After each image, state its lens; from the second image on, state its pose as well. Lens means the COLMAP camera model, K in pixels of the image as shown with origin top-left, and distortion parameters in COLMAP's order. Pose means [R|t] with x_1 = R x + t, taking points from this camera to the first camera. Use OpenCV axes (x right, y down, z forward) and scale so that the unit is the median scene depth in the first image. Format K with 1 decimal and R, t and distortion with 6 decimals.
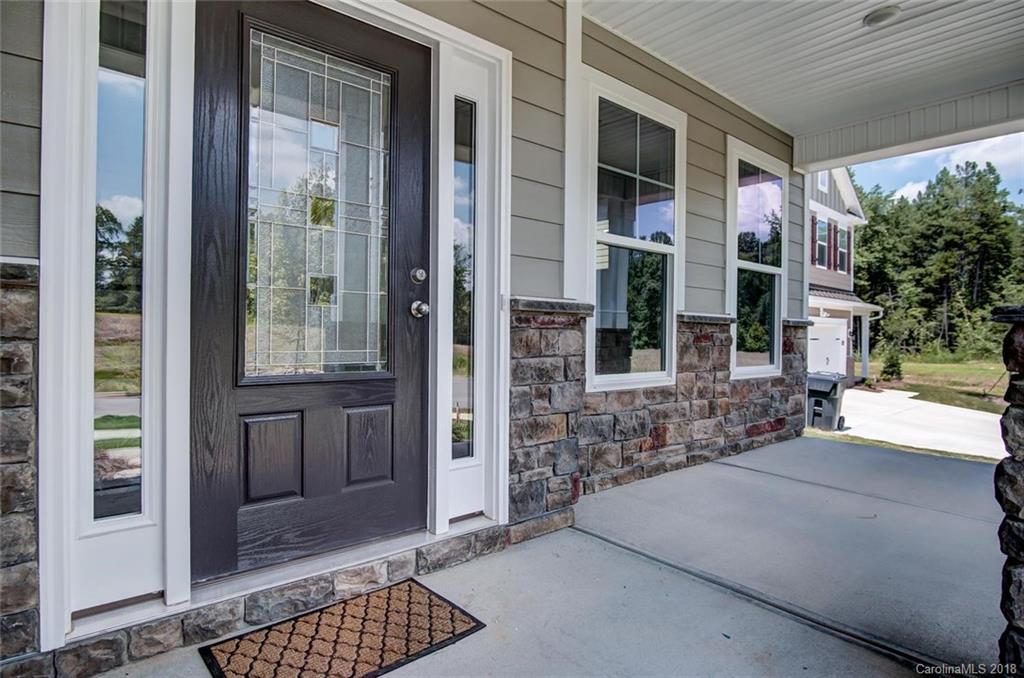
lens RADIAL K [[544.3, 0, 509.6], [0, 544.3, 331.9], [0, 0, 1]] dist [-0.031251, 0.006580]
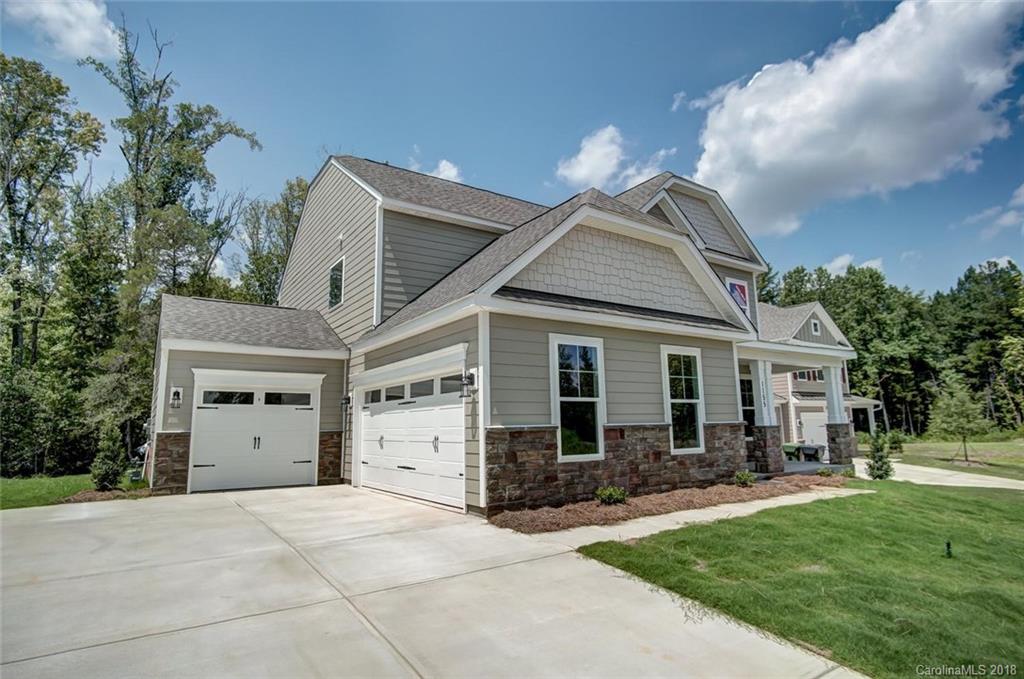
lens RADIAL K [[545.1, 0, 508.7], [0, 545.1, 336.6], [0, 0, 1]] dist [-0.030930, 0.006755]
pose [[0.993793, -0.048072, -0.100325, -0.809962], [0.030891, 0.985597, -0.166265, -0.048975], [0.106873, 0.162134, 0.980964, -3.103326]]
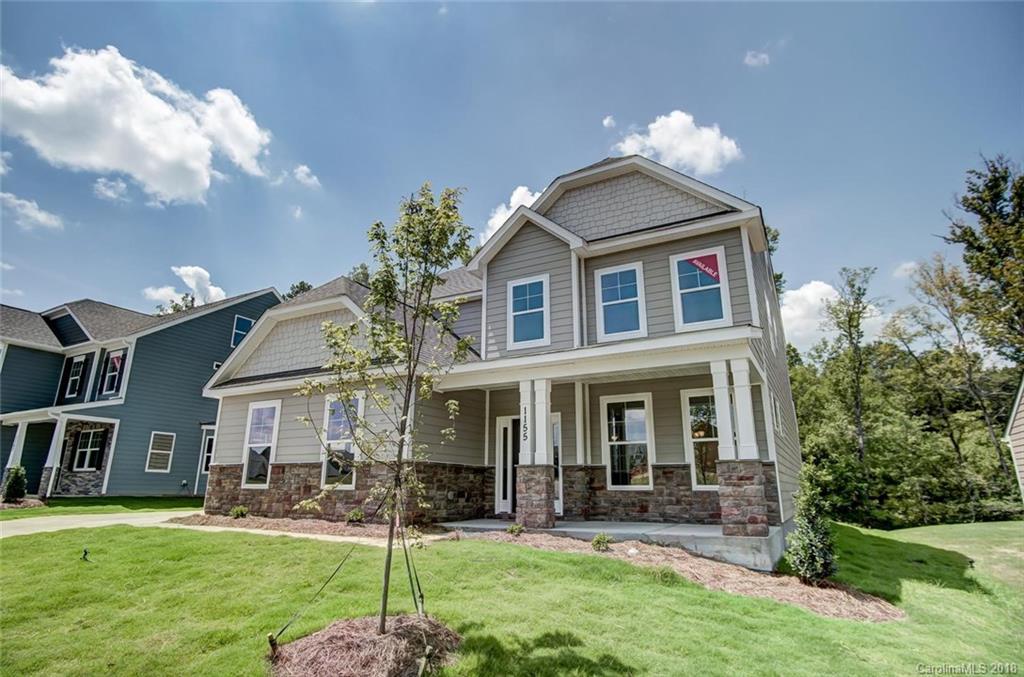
lens RADIAL K [[544.3, 0, 520.7], [0, 544.3, 334.9], [0, 0, 1]] dist [-0.031251, 0.006580]
pose [[0.363965, -0.268017, -0.892018, 2.701654], [0.000678, 0.957781, -0.287499, 0.130079], [0.931412, 0.104035, 0.348781, -0.669832]]
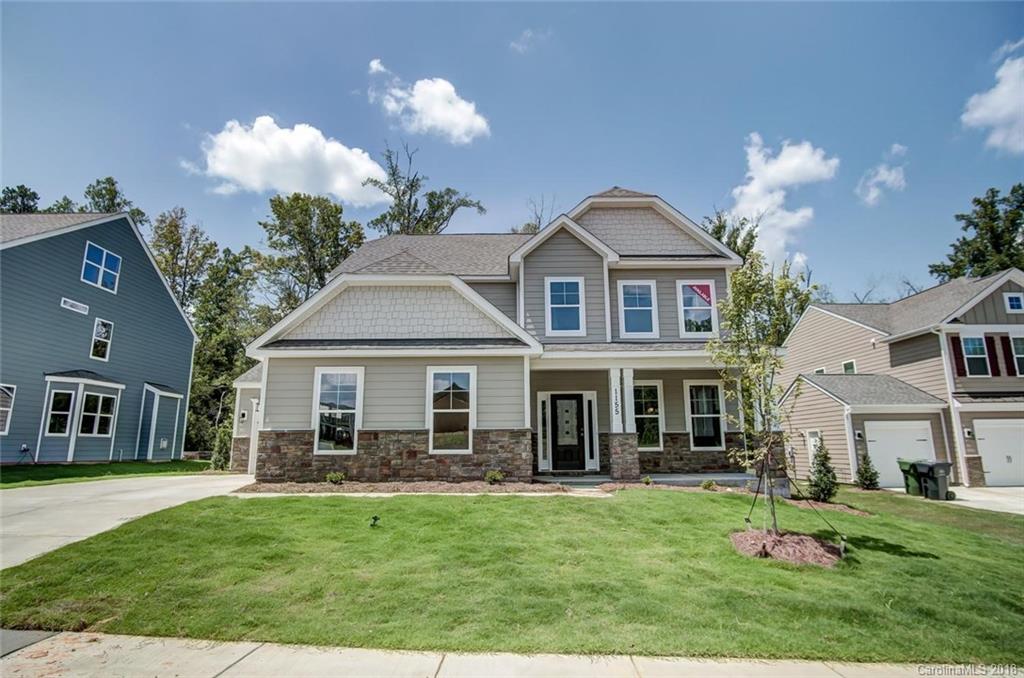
lens RADIAL K [[544.3, 0, 518.6], [0, 544.3, 337.1], [0, 0, 1]] dist [-0.031251, 0.006580]
pose [[0.767686, -0.147979, -0.623507, 2.003376], [0.017398, 0.977427, -0.210555, 0.099072], [0.640590, 0.150793, 0.752931, -2.631814]]
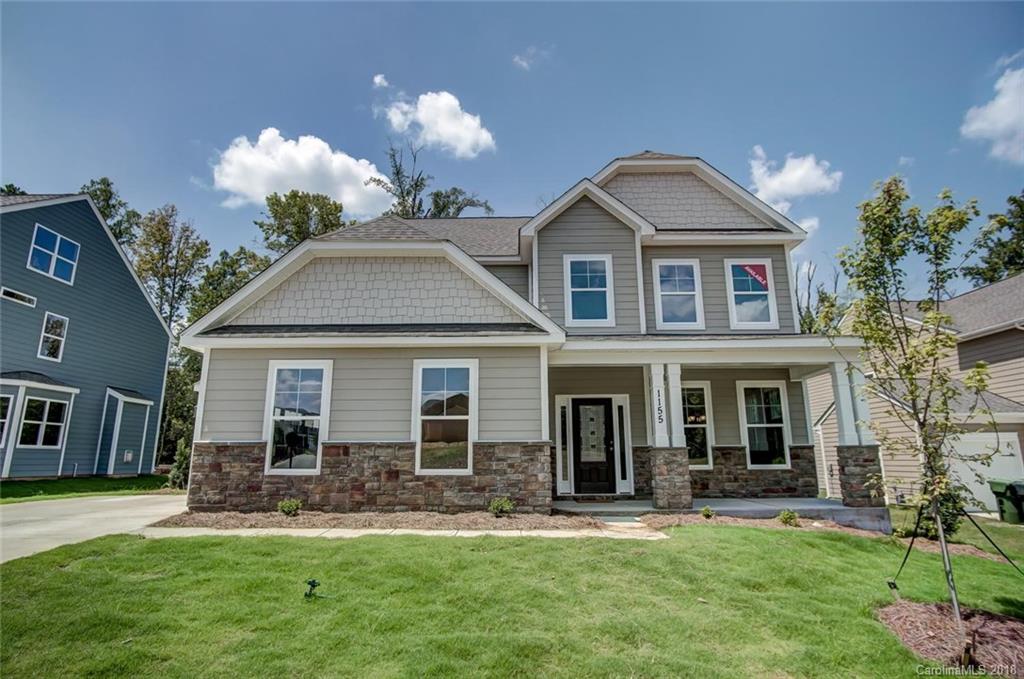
lens RADIAL K [[545.1, 0, 517.7], [0, 545.1, 335.8], [0, 0, 1]] dist [-0.030930, 0.006755]
pose [[0.757038, -0.162102, -0.632942, 1.510479], [0.013728, 0.972467, -0.232638, 0.059415], [0.653226, 0.167427, 0.738420, -2.083727]]
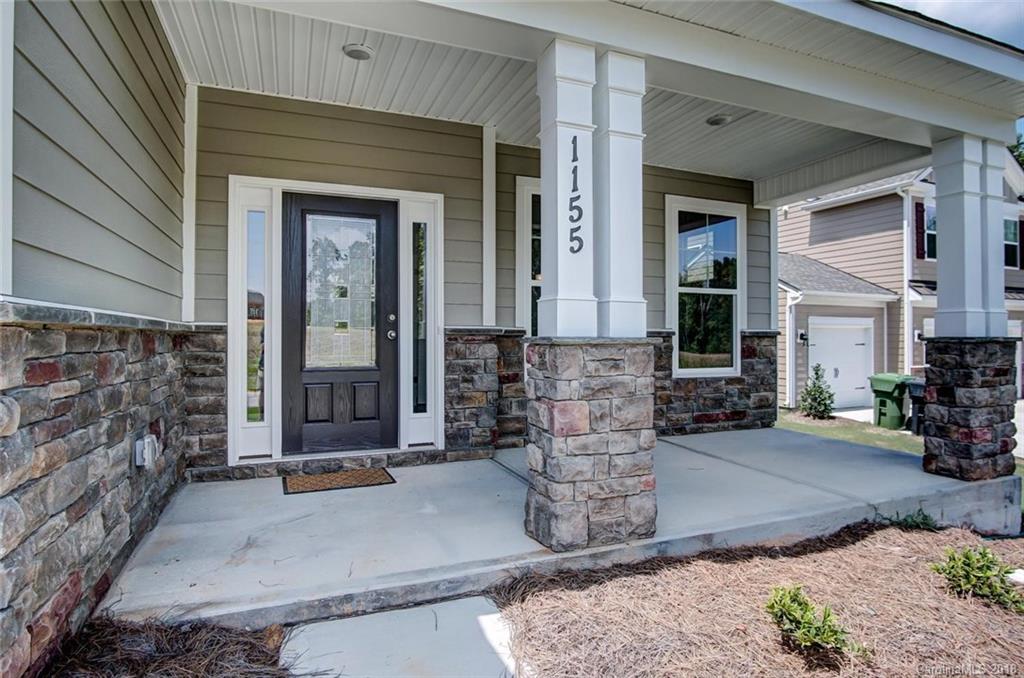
lens RADIAL K [[544.3, 0, 511.6], [0, 544.3, 332.2], [0, 0, 1]] dist [-0.031251, 0.006580]
pose [[0.950234, -0.014619, -0.311194, 0.496122], [0.011244, 0.999857, -0.012637, -0.012481], [0.311334, 0.008509, 0.950263, -0.428815]]
